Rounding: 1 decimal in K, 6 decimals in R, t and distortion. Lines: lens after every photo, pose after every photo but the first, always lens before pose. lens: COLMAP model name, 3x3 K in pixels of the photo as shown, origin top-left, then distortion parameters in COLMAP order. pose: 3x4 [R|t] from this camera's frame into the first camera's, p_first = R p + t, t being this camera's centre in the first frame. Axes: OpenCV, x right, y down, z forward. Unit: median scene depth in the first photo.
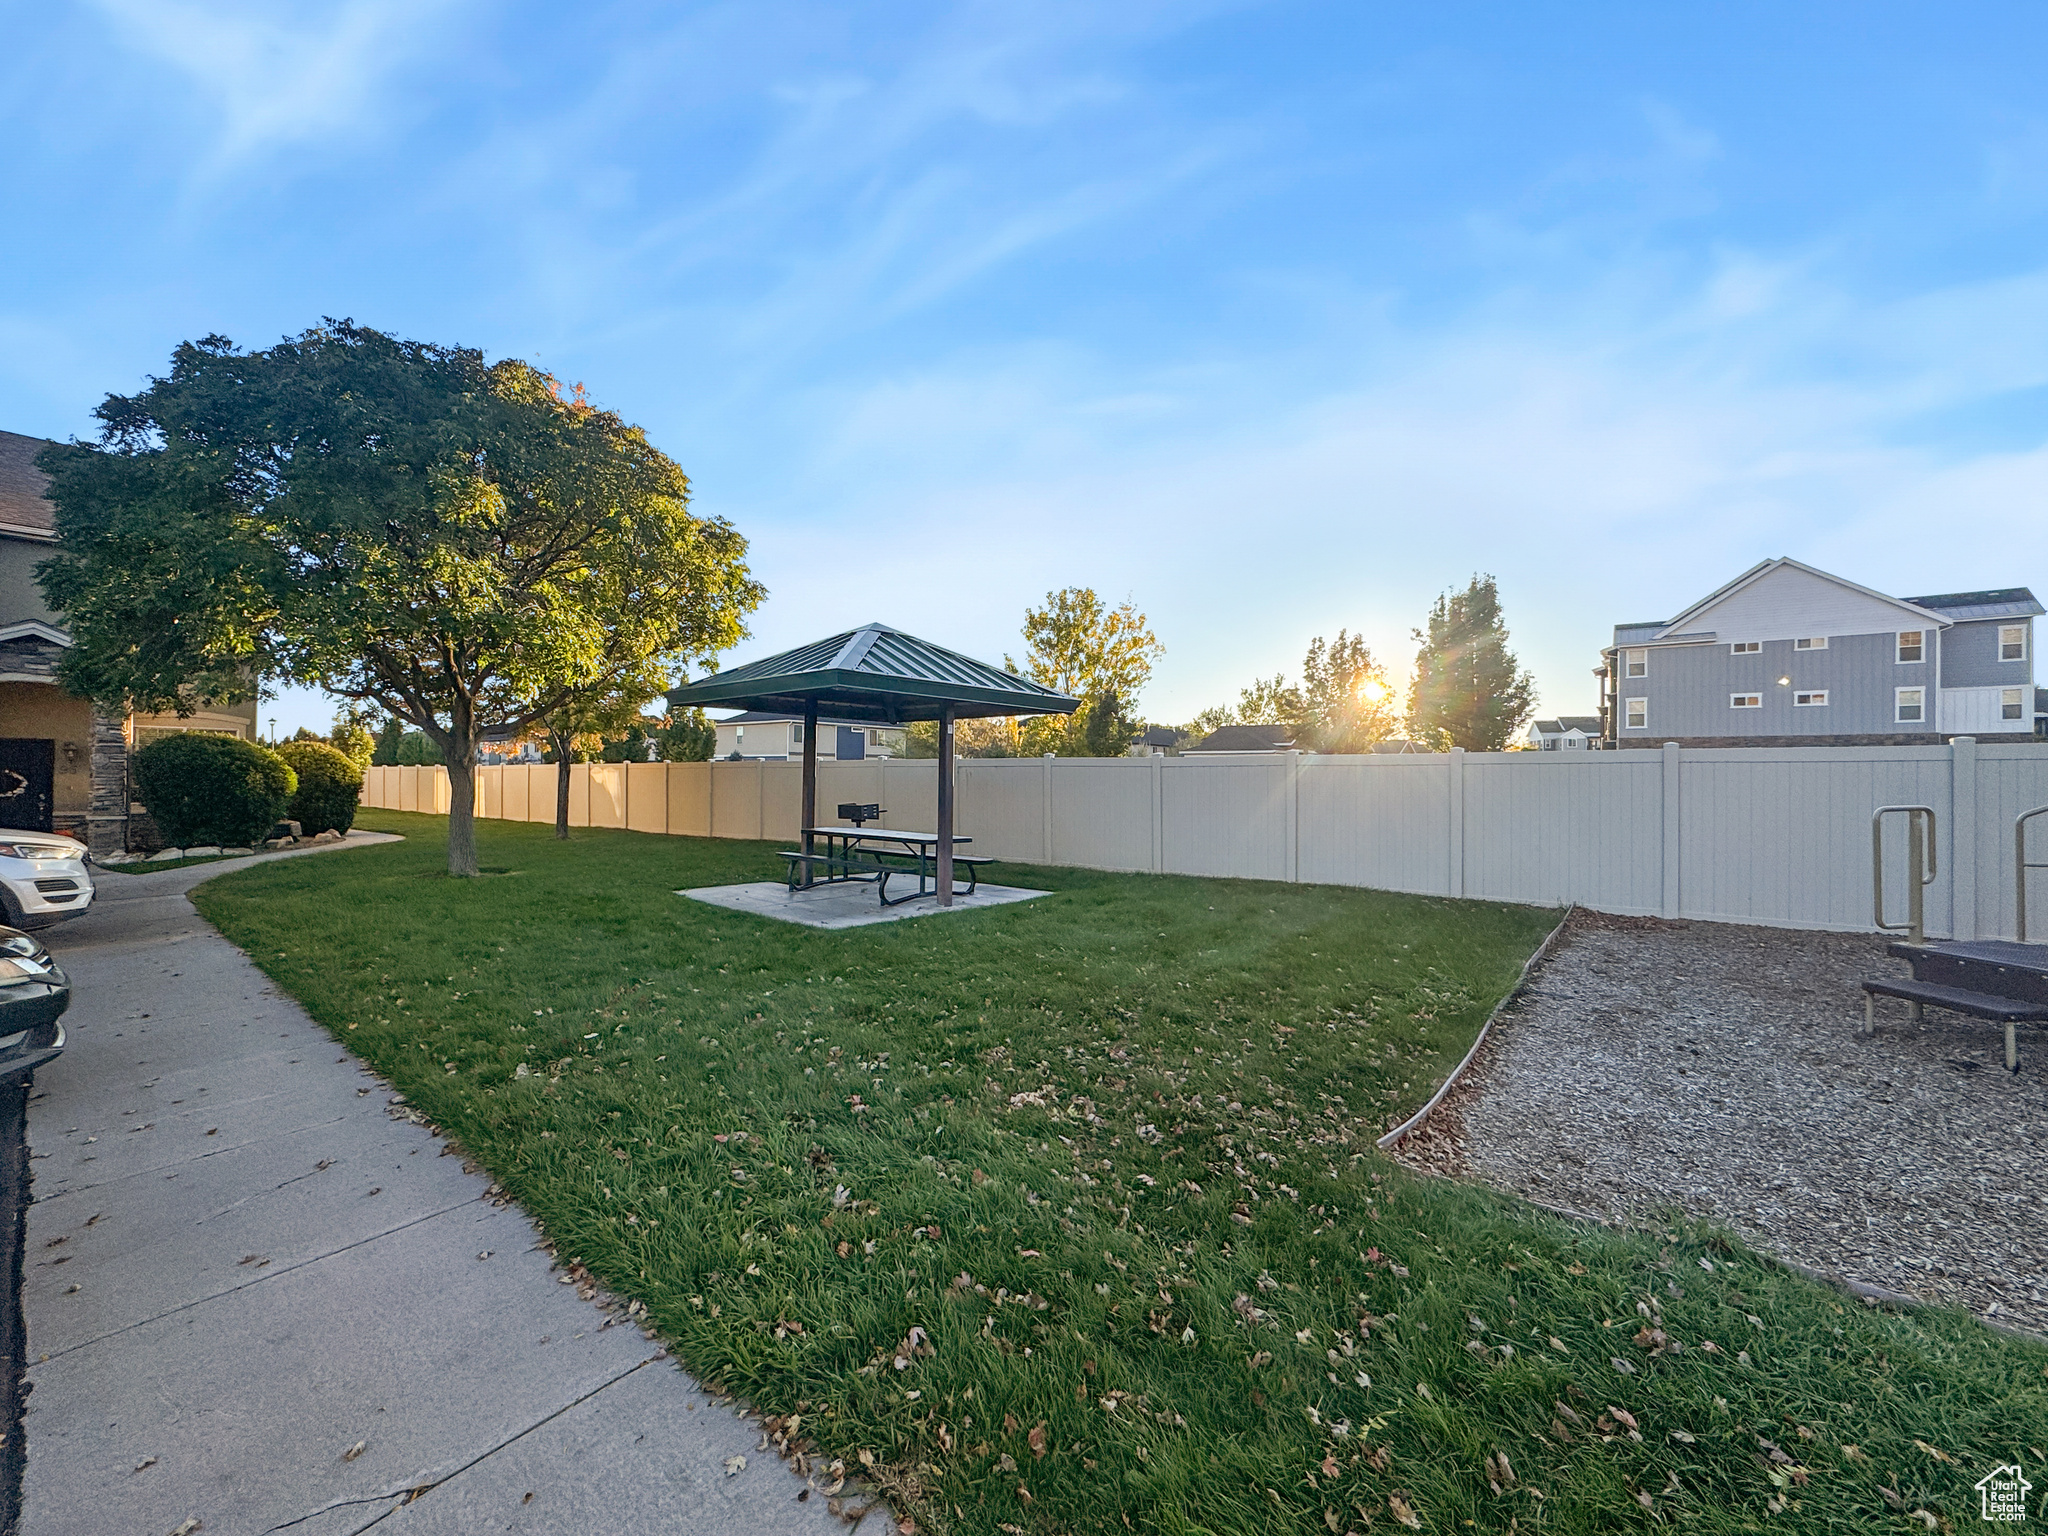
lens RADIAL K [[827.3, 0, 1024.0], [0, 827.3, 768.0], [0, 0, 1]] dist [-0.013015, 0.016374]
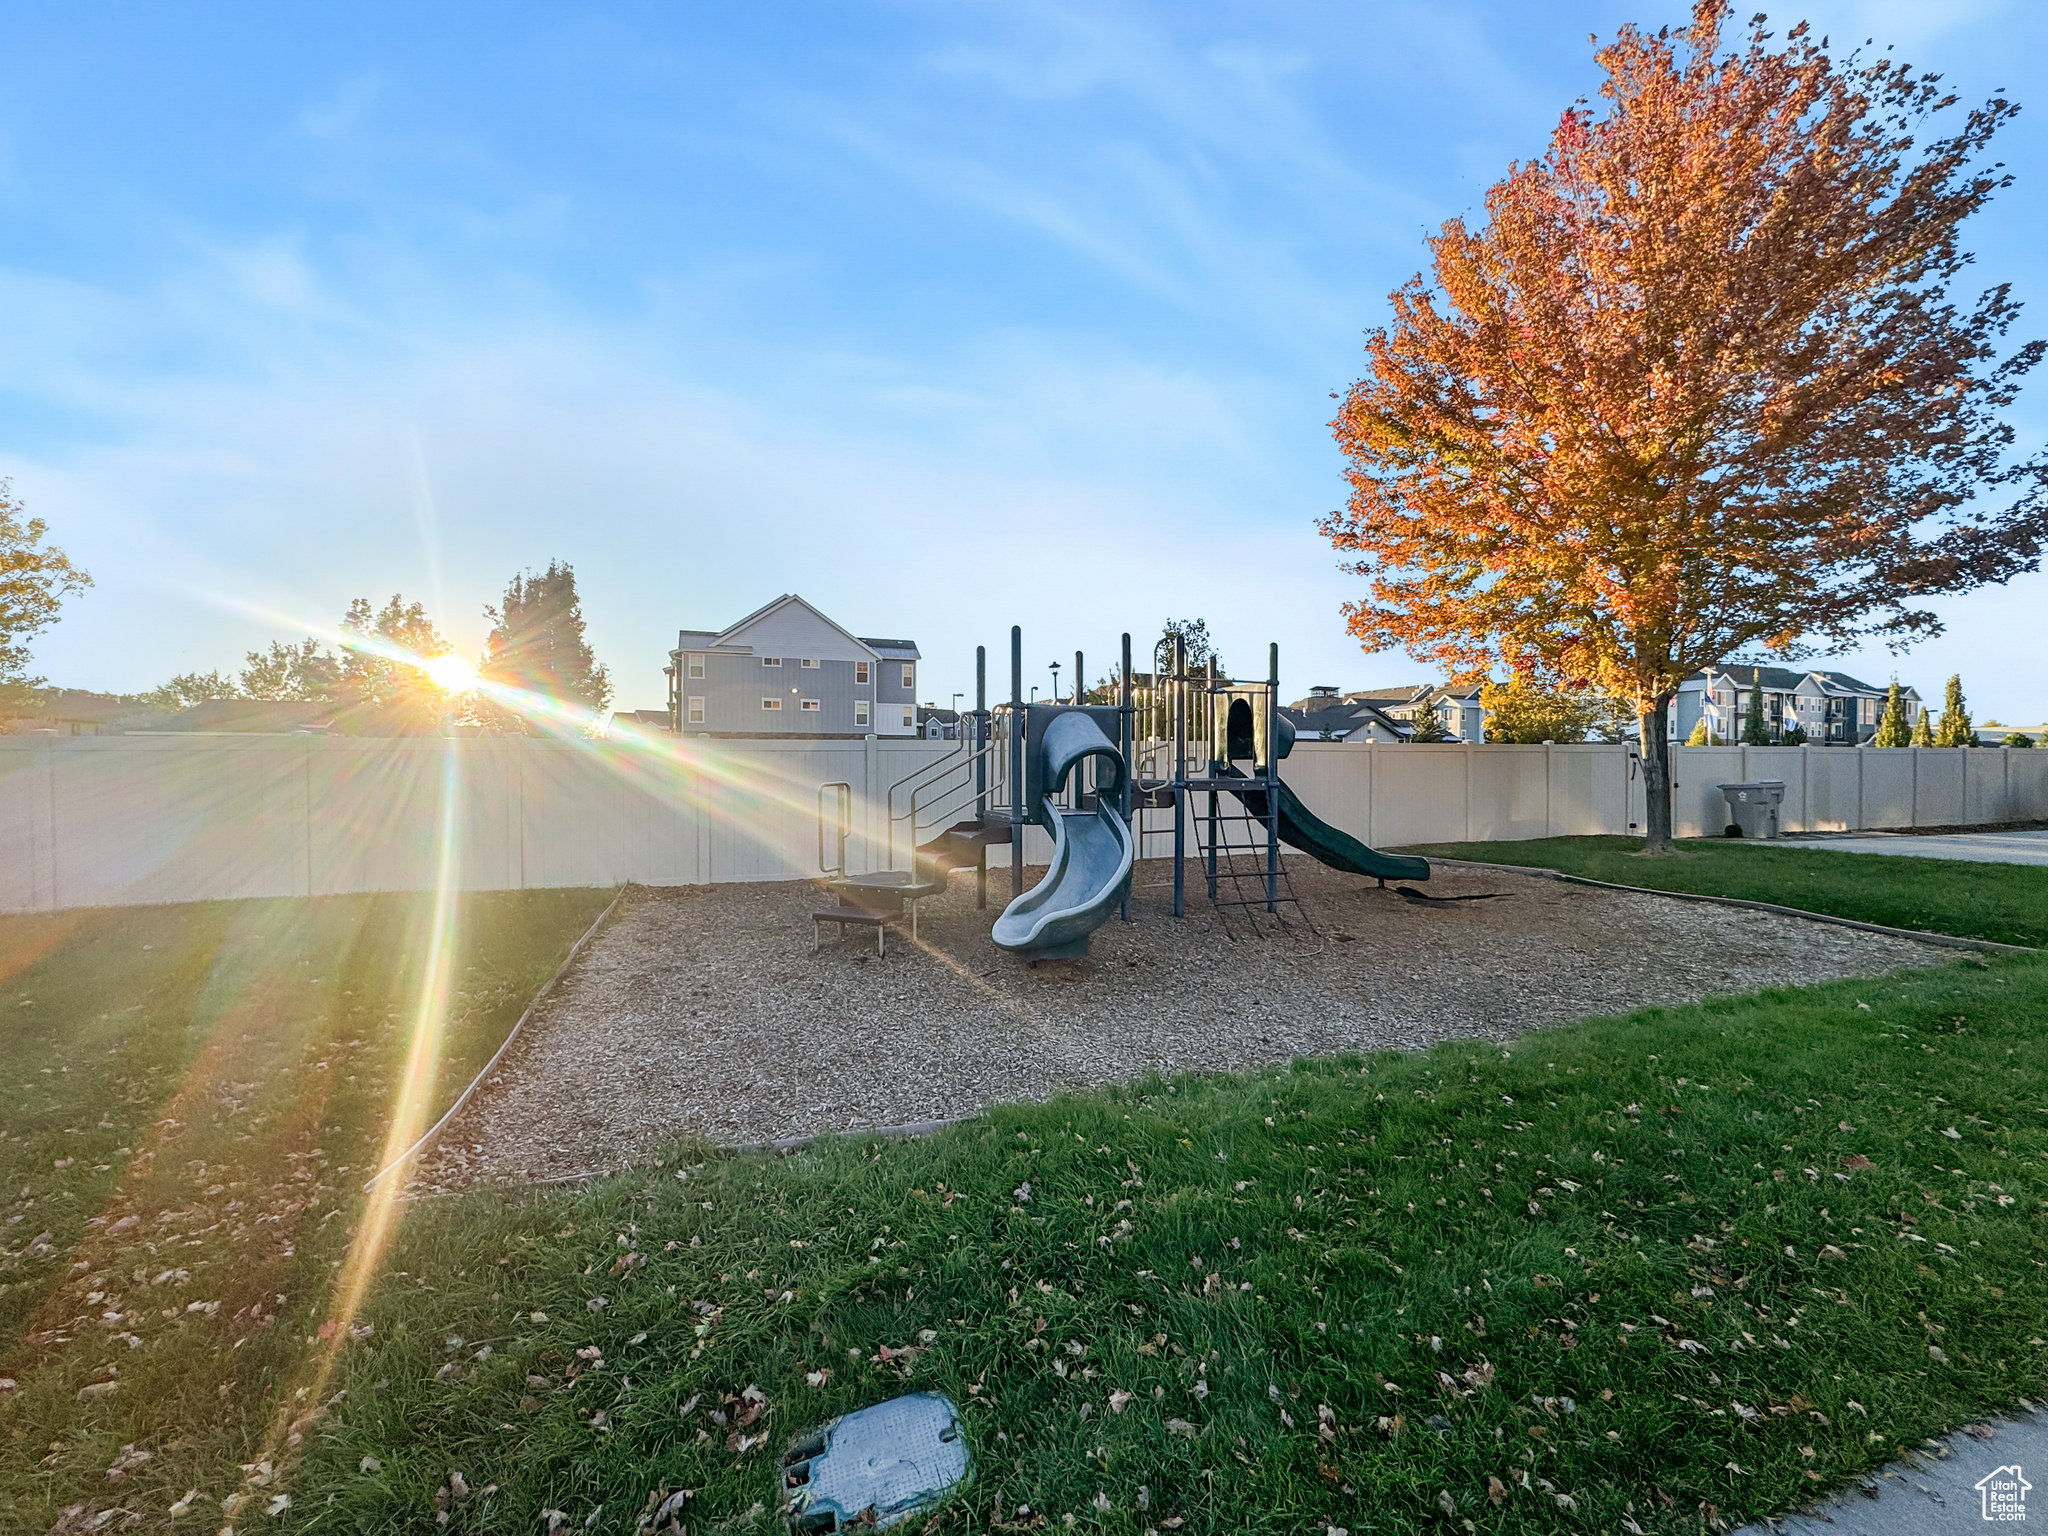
lens RADIAL K [[806.7, 0, 1019.8], [0, 806.7, 783.7], [0, 0, 1]] dist [0.000643, 0.013777]
pose [[0.591788, -0.016368, 0.805928, 0.144716], [-0.000162, 0.999791, 0.020424, 0.018757], [-0.806094, -0.012217, 0.591662, -0.035684]]
